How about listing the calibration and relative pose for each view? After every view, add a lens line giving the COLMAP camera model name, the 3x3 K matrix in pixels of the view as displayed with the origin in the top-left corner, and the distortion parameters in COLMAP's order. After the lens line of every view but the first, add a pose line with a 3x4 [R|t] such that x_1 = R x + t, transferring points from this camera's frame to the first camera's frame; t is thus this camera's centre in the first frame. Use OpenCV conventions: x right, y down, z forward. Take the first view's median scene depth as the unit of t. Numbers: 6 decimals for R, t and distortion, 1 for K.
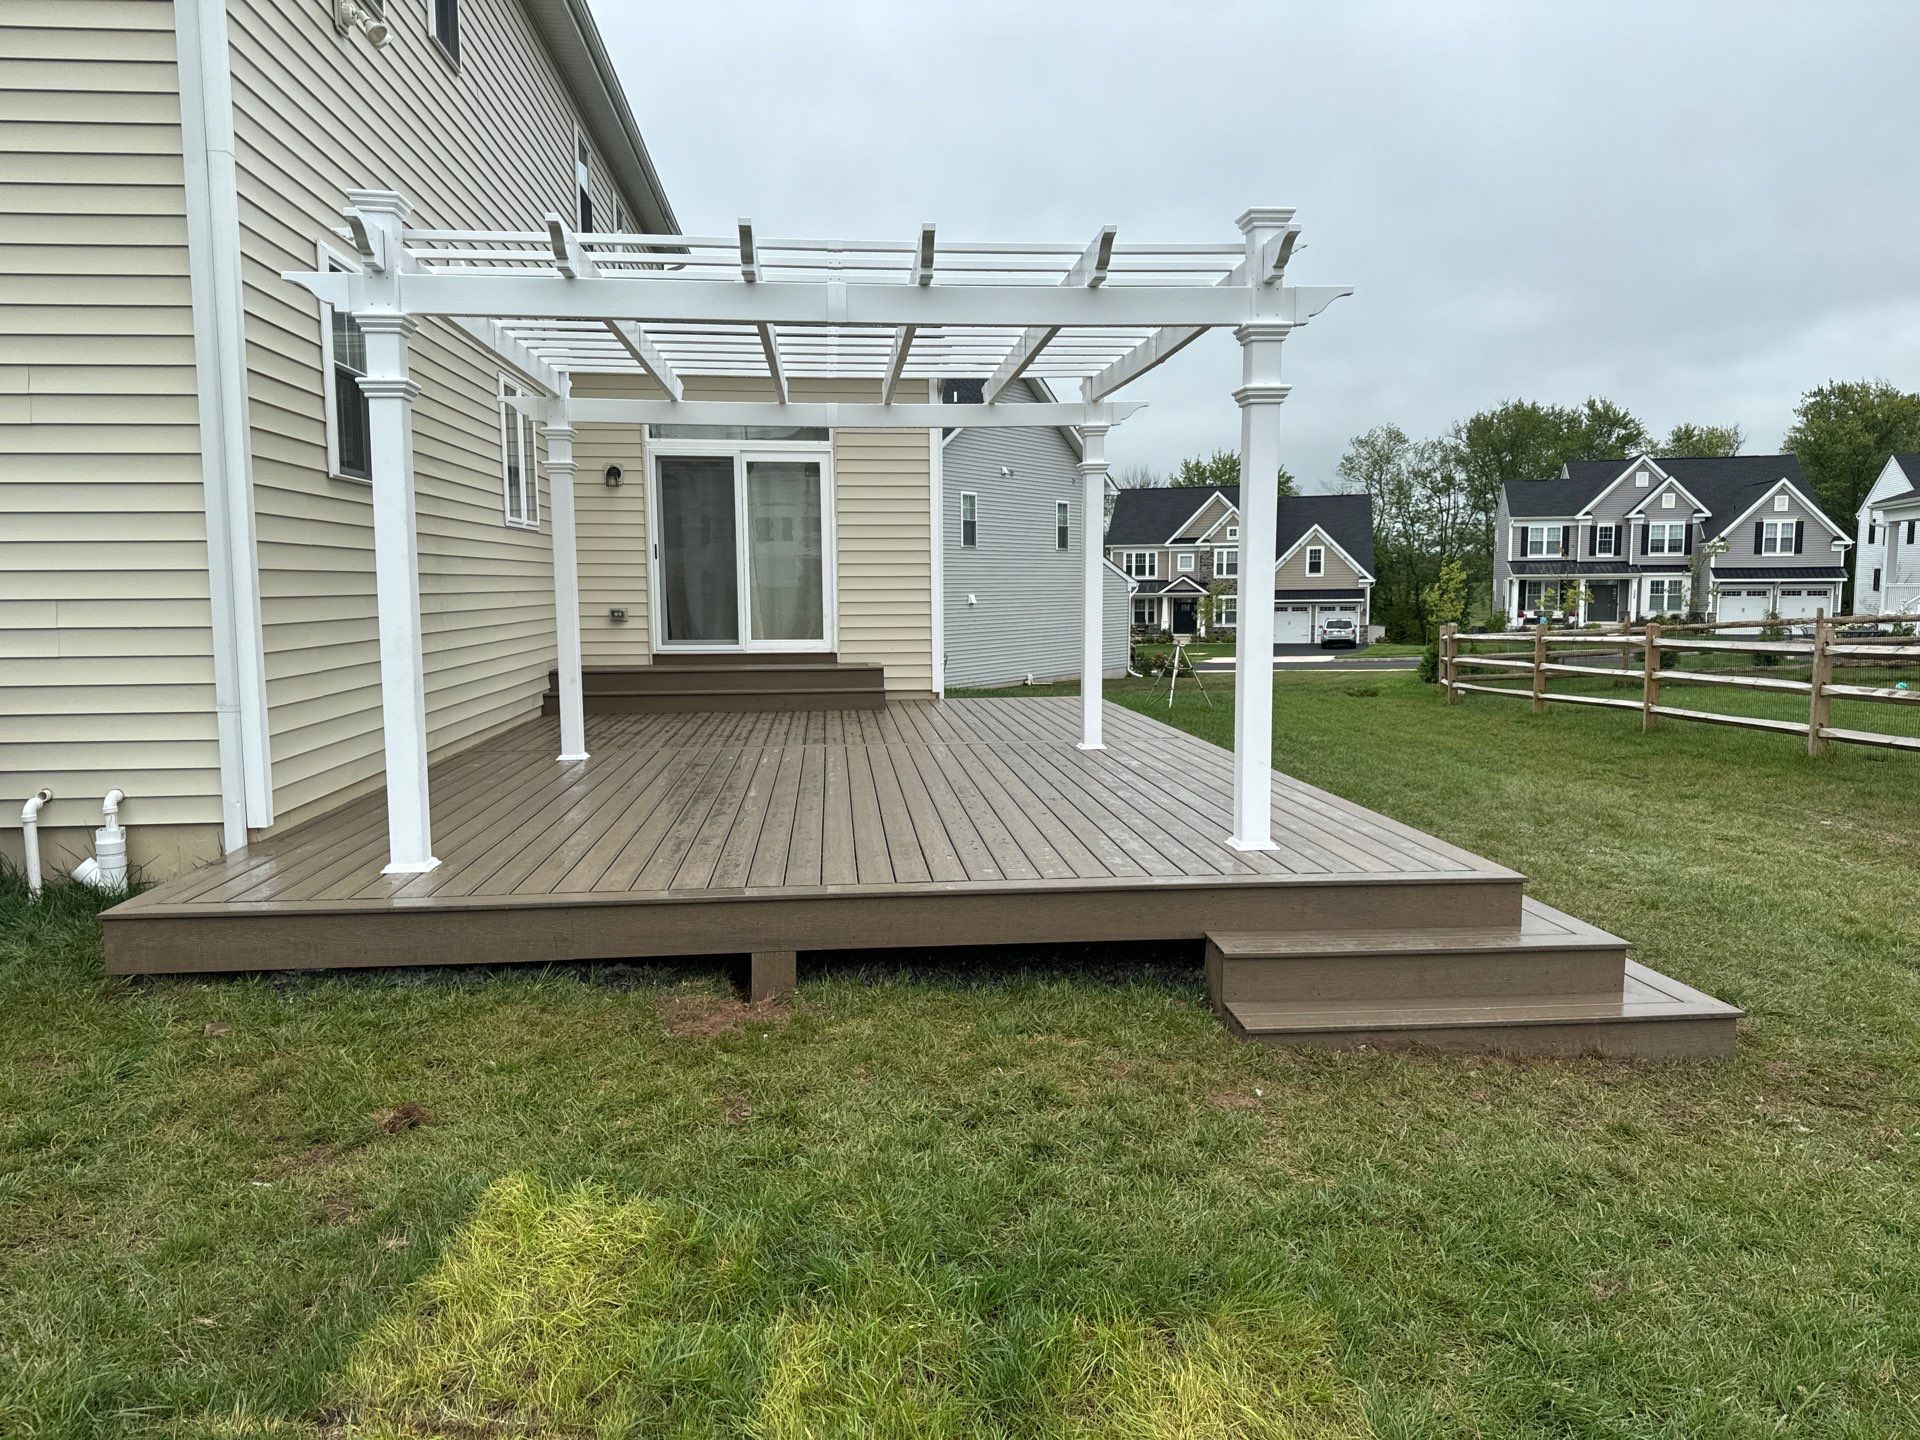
lens RADIAL K [[1347.7, 0, 961.0], [0, 1347.7, 730.5], [0, 0, 1]] dist [0.054417, -0.062059]
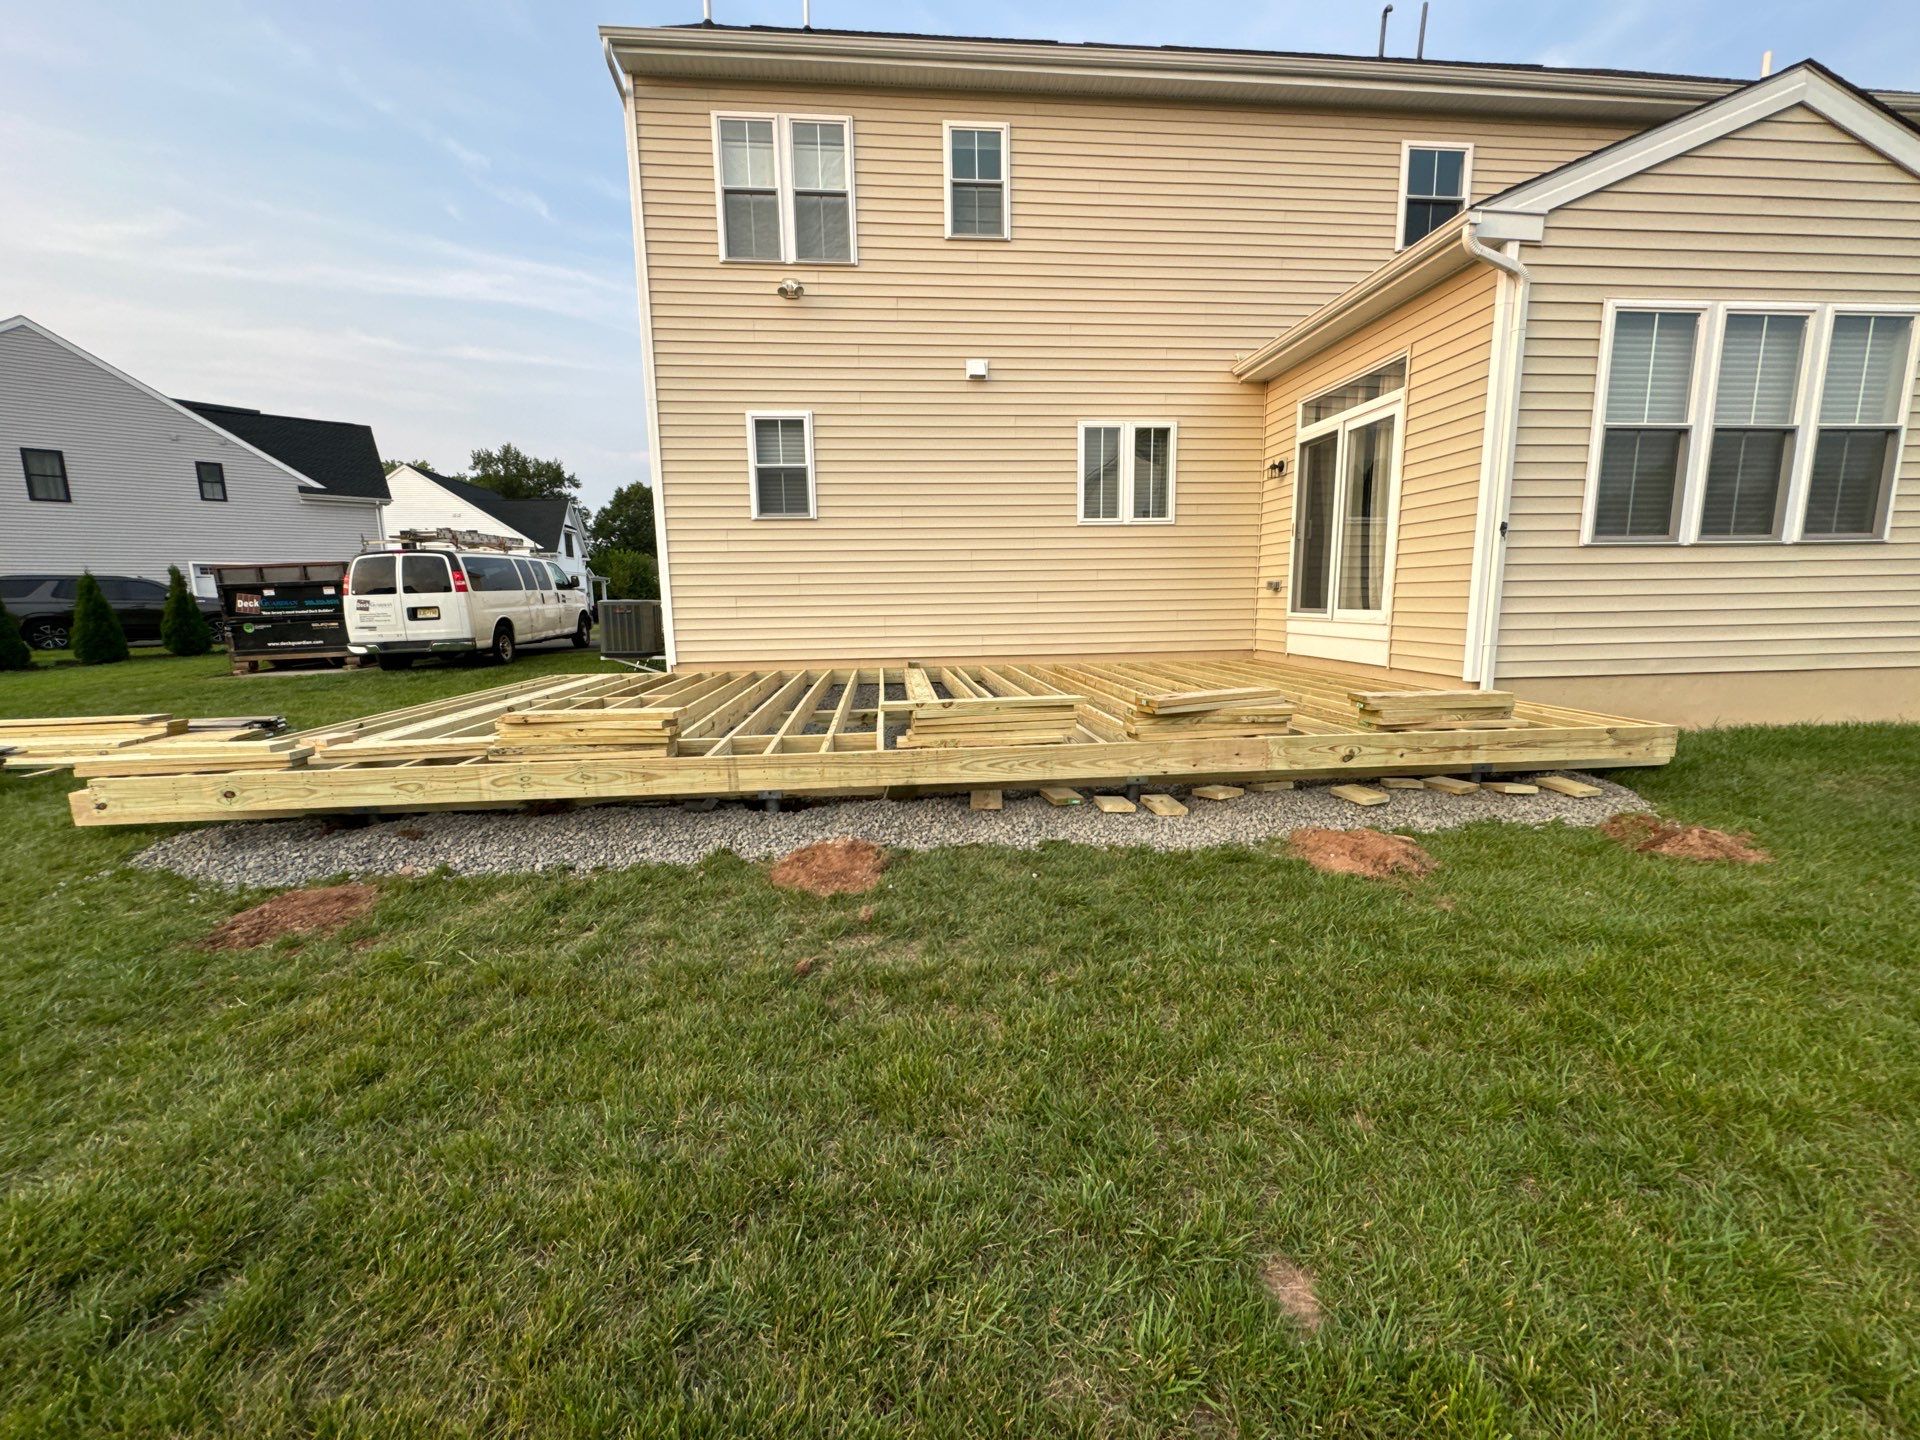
lens RADIAL K [[765.1, 0, 961.6], [0, 765.1, 720.4], [0, 0, 1]] dist [-0.002398, 0.000075]
pose [[-0.000061, 0.163450, -0.986552, 0.079854], [-0.092607, 0.982311, 0.162754, -0.009615], [0.995703, 0.091372, 0.015076, 0.131237]]
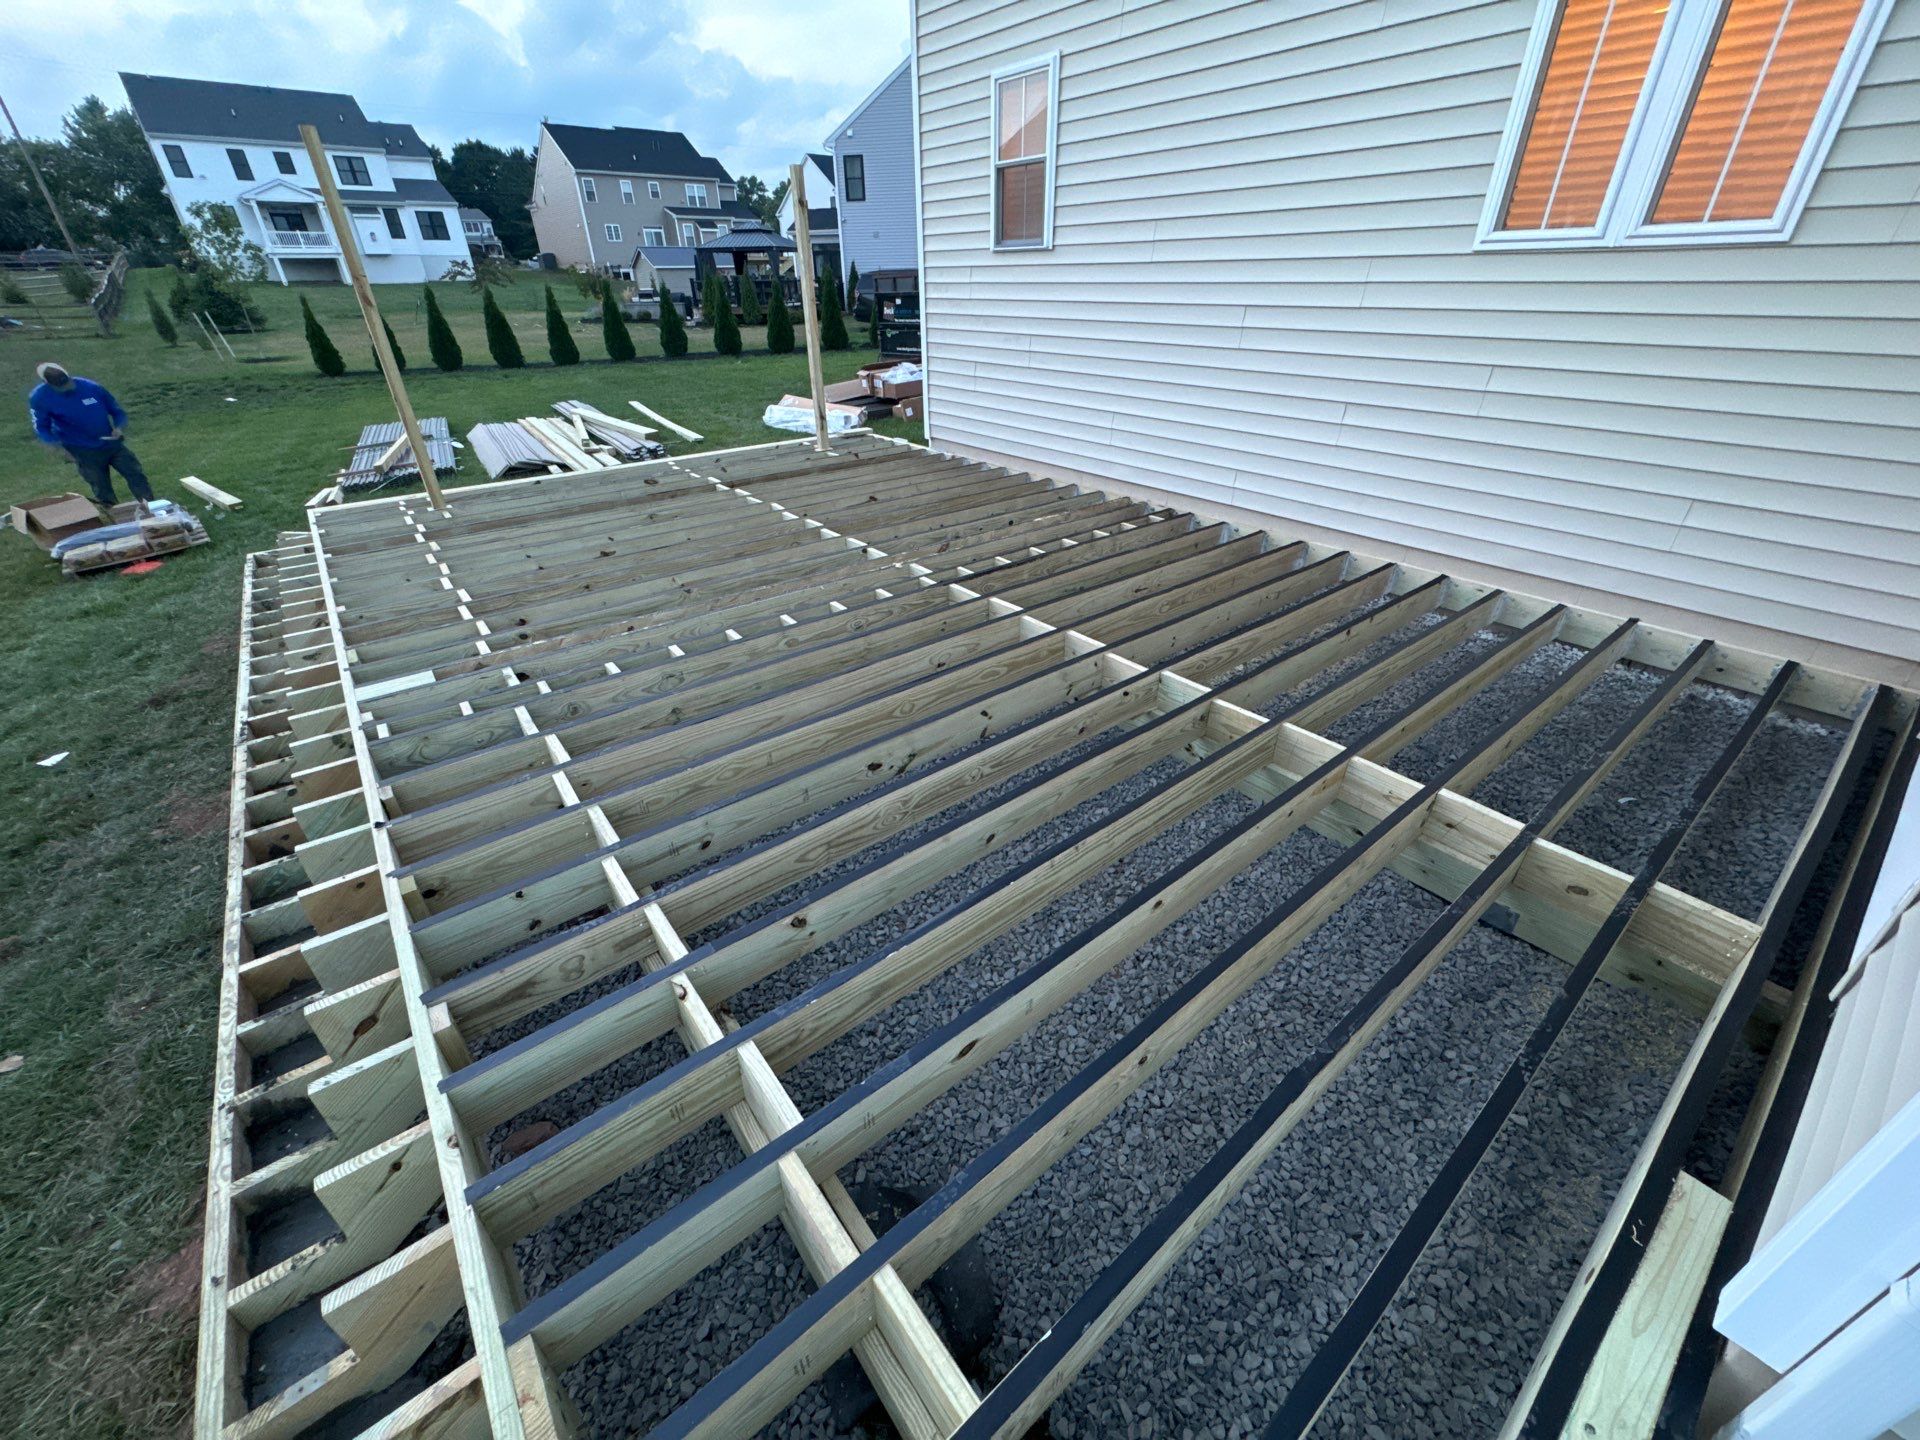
lens RADIAL K [[765.1, 0, 952.9], [0, 765.1, 718.8], [0, 0, 1]] dist [-0.002398, 0.000075]
pose [[-0.841986, 0.286698, -0.457017, 0.015324], [-0.039080, 0.812476, 0.581684, -0.025495], [0.538083, 0.507629, -0.672889, 0.182633]]
